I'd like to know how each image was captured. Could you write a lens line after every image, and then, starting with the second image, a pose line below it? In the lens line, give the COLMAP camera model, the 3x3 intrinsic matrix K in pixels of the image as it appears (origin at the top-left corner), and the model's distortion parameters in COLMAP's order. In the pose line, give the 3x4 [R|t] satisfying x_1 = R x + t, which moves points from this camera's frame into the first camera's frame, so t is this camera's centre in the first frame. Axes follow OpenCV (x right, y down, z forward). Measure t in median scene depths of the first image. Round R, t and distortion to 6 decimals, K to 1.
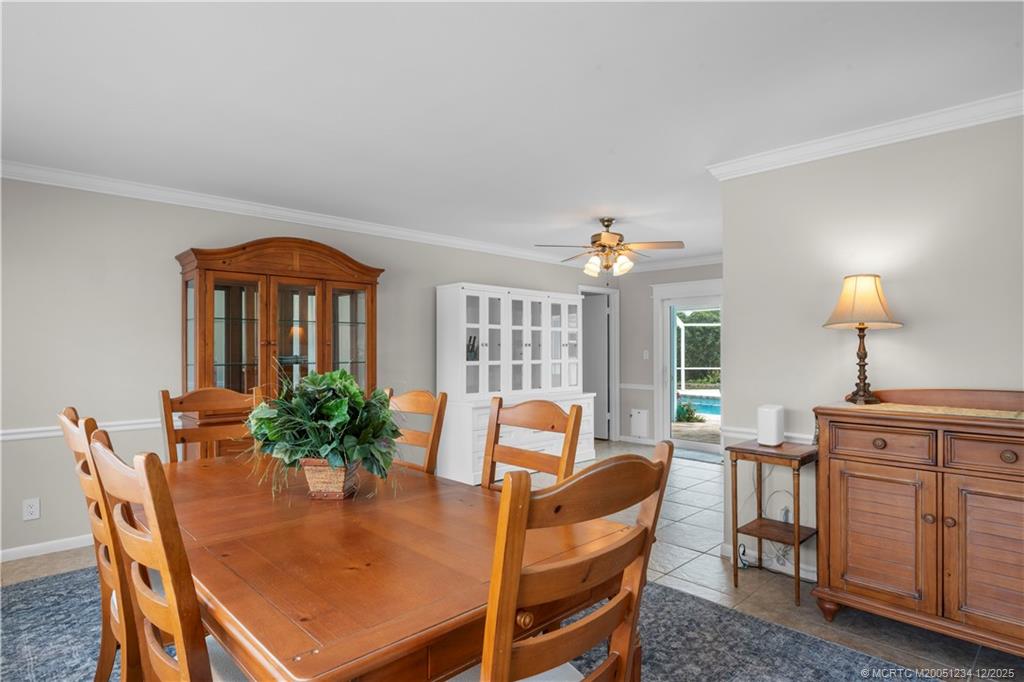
lens RADIAL K [[562.2, 0, 514.3], [0, 562.2, 347.2], [0, 0, 1]] dist [-0.001112, -0.001132]
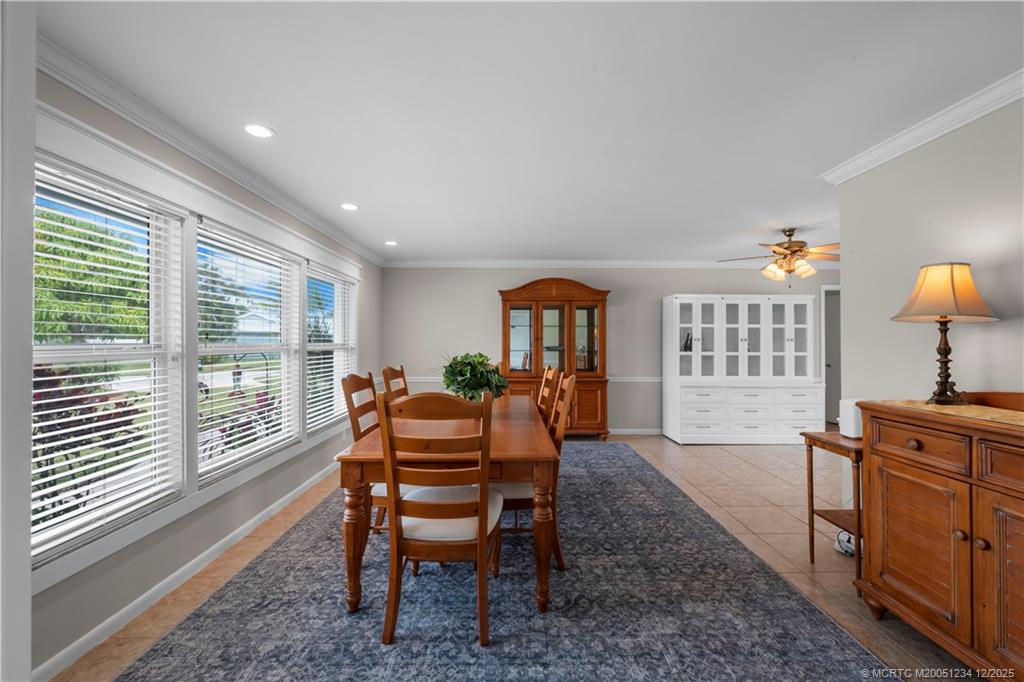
lens RADIAL K [[400.3, 0, 509.5], [0, 400.3, 338.8], [0, 0, 1]] dist [-0.000703, 0.000087]
pose [[0.721217, -0.003004, -0.692703, 0.352476], [-0.001377, 0.999982, -0.005771, -0.000540], [0.692708, 0.005115, 0.721200, 0.024673]]
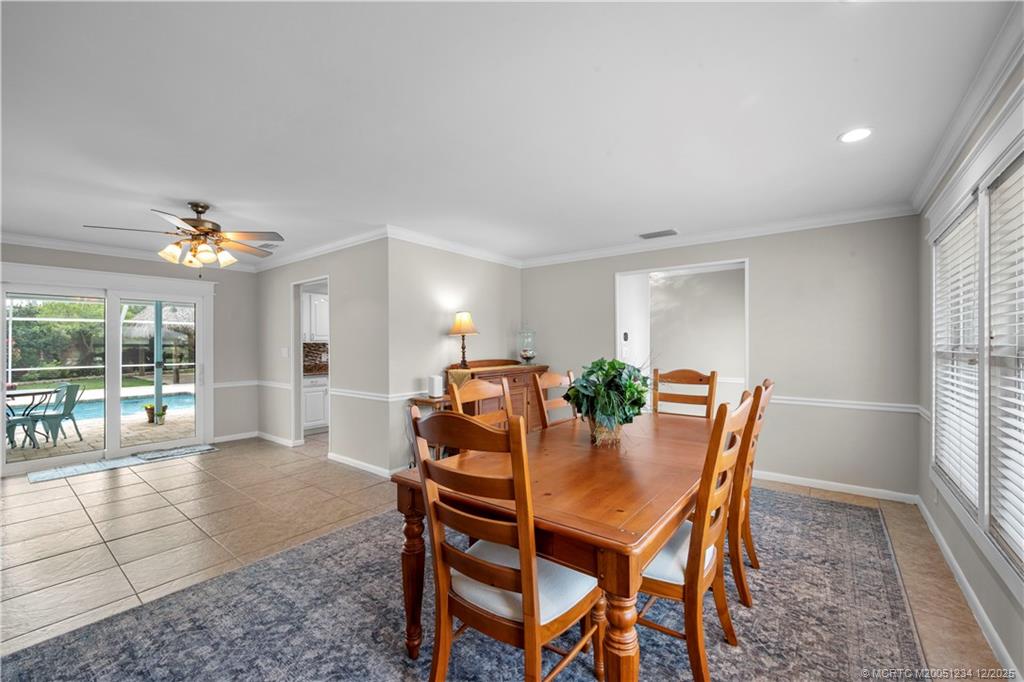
lens RADIAL K [[414.6, 0, 516.4], [0, 414.6, 344.0], [0, 0, 1]] dist [0.001060, 0.000129]
pose [[-0.153273, 0.000760, 0.988184, -0.645739], [0.002184, 0.999998, -0.000431, 0.000638], [-0.988181, 0.002092, -0.153275, 0.657681]]
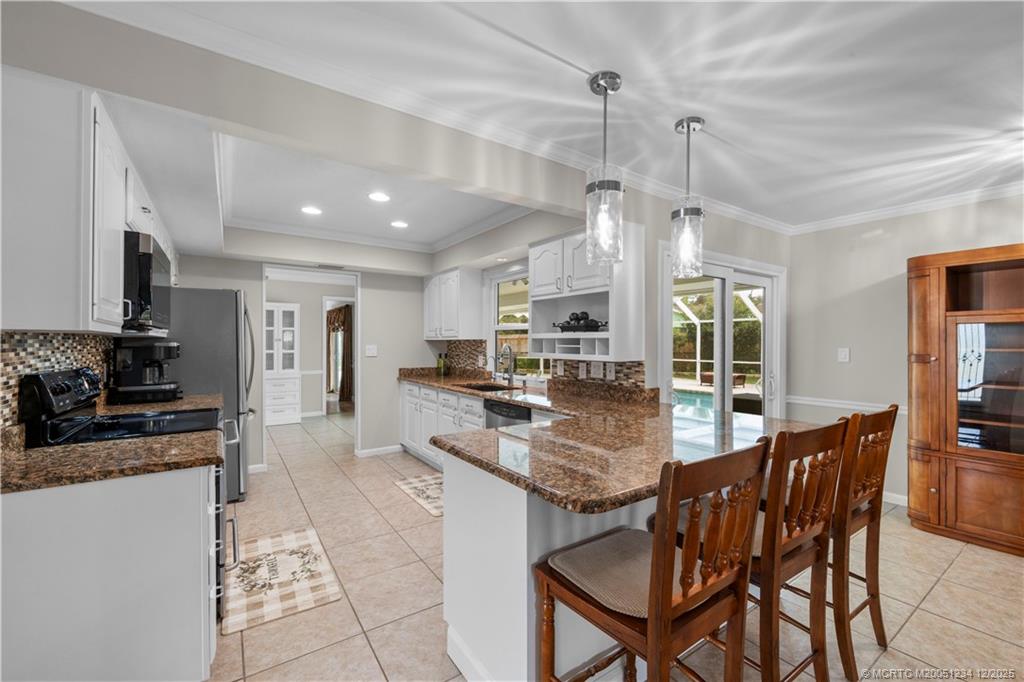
lens RADIAL K [[420.5, 0, 512.0], [0, 420.5, 341.0], [0, 0, 1]] dist [-0.000388, -0.000192]
pose [[0.985921, -0.000377, -0.167211, 1.199771], [-0.000010, 0.999997, -0.002312, 0.001549], [0.167211, 0.002281, 0.985918, 0.114848]]
